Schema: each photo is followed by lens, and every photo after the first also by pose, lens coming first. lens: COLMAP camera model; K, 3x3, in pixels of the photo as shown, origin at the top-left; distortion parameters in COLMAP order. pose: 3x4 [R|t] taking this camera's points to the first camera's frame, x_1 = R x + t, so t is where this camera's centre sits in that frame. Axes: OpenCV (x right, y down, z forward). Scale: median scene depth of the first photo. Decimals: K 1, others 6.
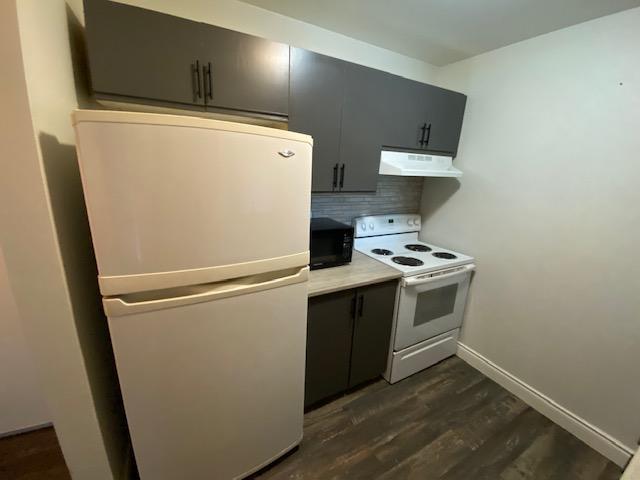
lens RADIAL K [[264.0, 0, 318.4], [0, 264.0, 239.2], [0, 0, 1]] dist [0.046927, -0.035192]
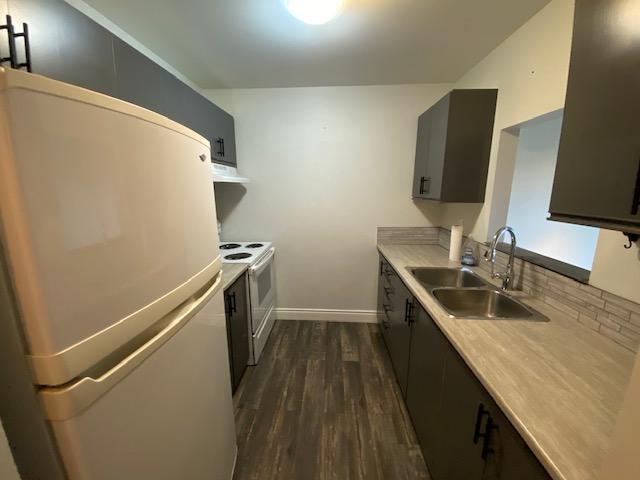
lens RADIAL K [[264.0, 0, 318.4], [0, 264.0, 239.2], [0, 0, 1]] dist [0.046927, -0.035192]
pose [[0.523188, -0.212857, 0.825207, -0.446536], [0.250400, 0.963960, 0.089891, -0.005312], [-0.814601, 0.159602, 0.557632, 0.077016]]
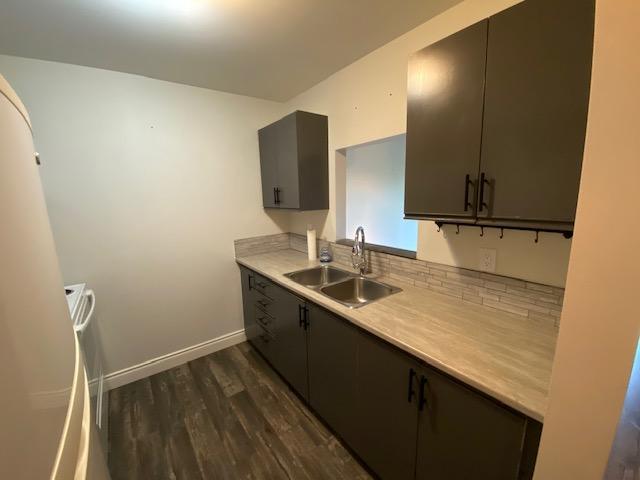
lens RADIAL K [[264.0, 0, 318.4], [0, 264.0, 239.2], [0, 0, 1]] dist [0.046927, -0.035192]
pose [[-0.145651, -0.215212, 0.965645, -0.449356], [0.285595, 0.925354, 0.249309, -0.081855], [-0.947218, 0.312095, -0.073315, 0.299848]]
